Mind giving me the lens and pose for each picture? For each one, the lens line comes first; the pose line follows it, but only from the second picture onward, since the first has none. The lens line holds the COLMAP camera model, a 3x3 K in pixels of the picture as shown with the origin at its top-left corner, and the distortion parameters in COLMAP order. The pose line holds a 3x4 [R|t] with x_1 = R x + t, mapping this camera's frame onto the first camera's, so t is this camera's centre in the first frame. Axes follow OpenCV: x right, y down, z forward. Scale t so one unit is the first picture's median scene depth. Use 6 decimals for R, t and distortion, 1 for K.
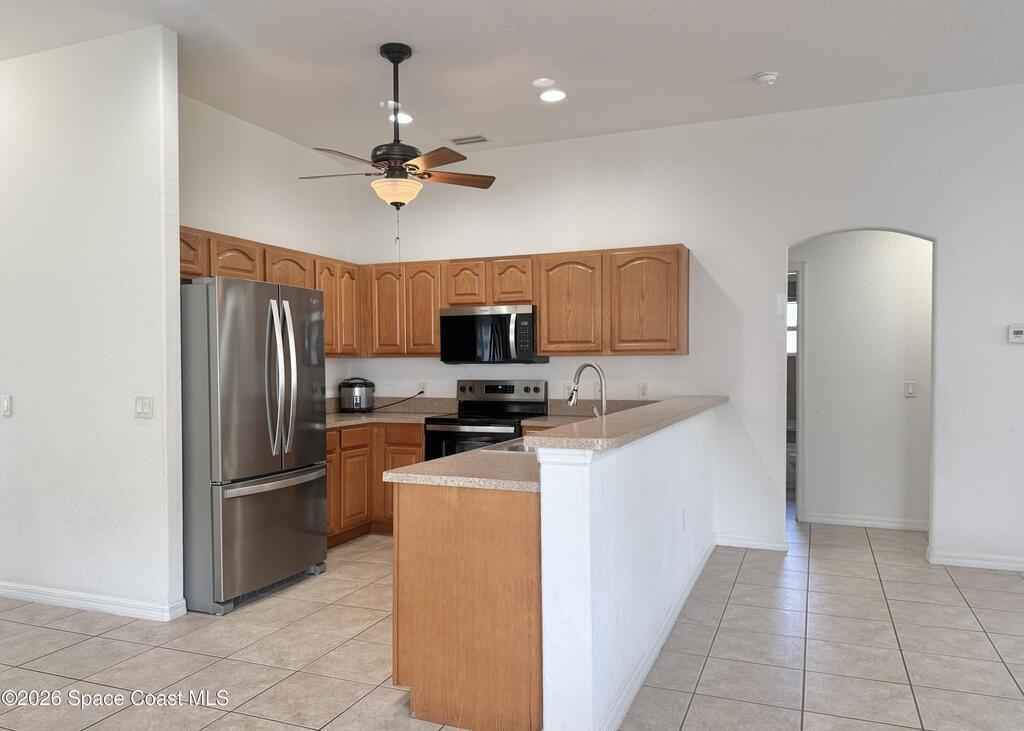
lens RADIAL K [[736.1, 0, 514.2], [0, 736.1, 382.1], [0, 0, 1]] dist [0.053109, -0.003884]
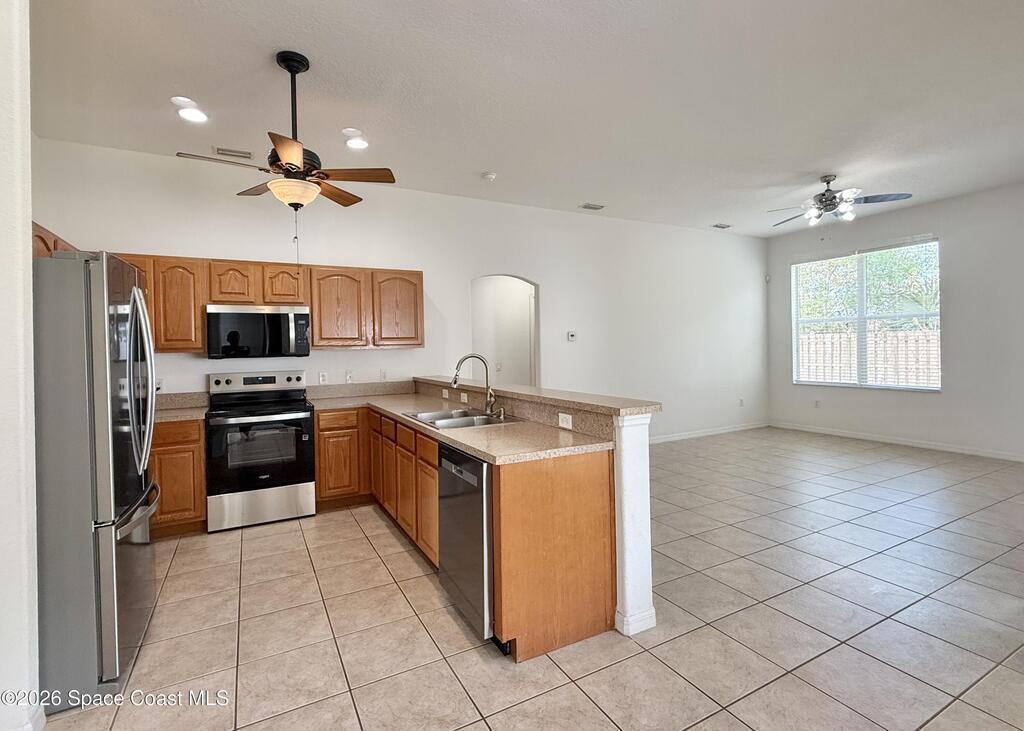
lens RADIAL K [[481.1, 0, 513.1], [0, 481.1, 353.6], [0, 0, 1]] dist [-0.000864, -0.000054]
pose [[0.643110, -0.018167, 0.765558, -0.359531], [0.035293, 0.999359, -0.005934, -0.014182], [-0.764960, 0.030835, 0.643339, 0.257550]]
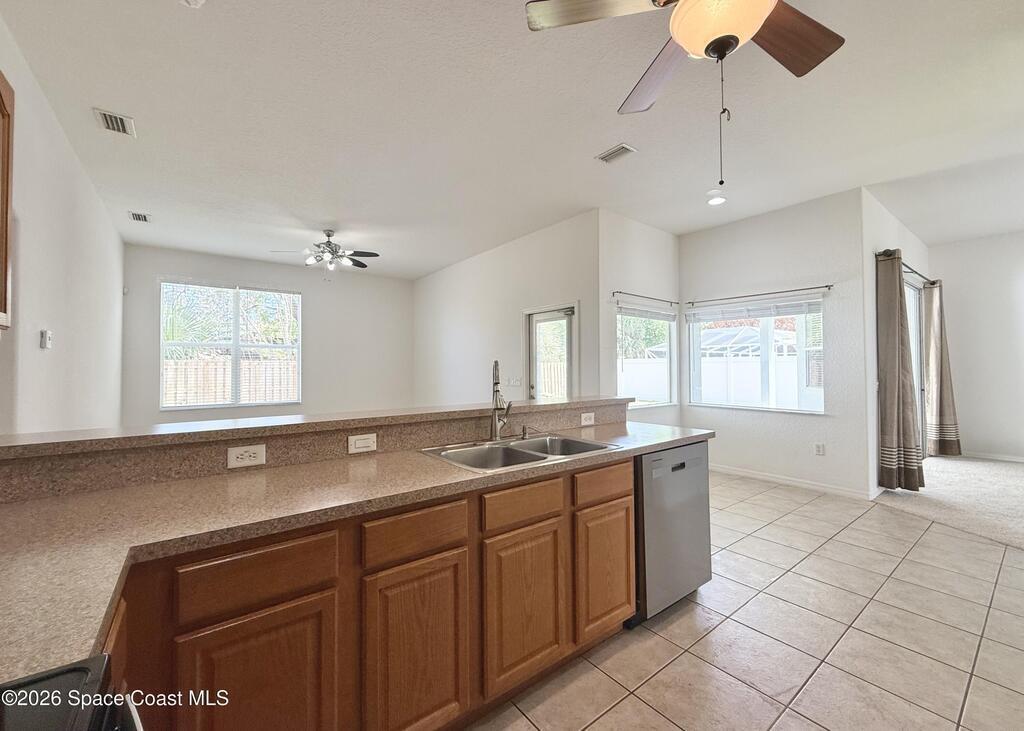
lens RADIAL K [[422.8, 0, 498.9], [0, 422.8, 361.1], [0, 0, 1]] dist [-0.001473, -0.000085]
pose [[-0.855452, 0.019032, 0.517532, -0.128804], [0.019817, 0.999796, -0.004012, -0.016074], [-0.517502, 0.006824, -0.855655, 1.005120]]
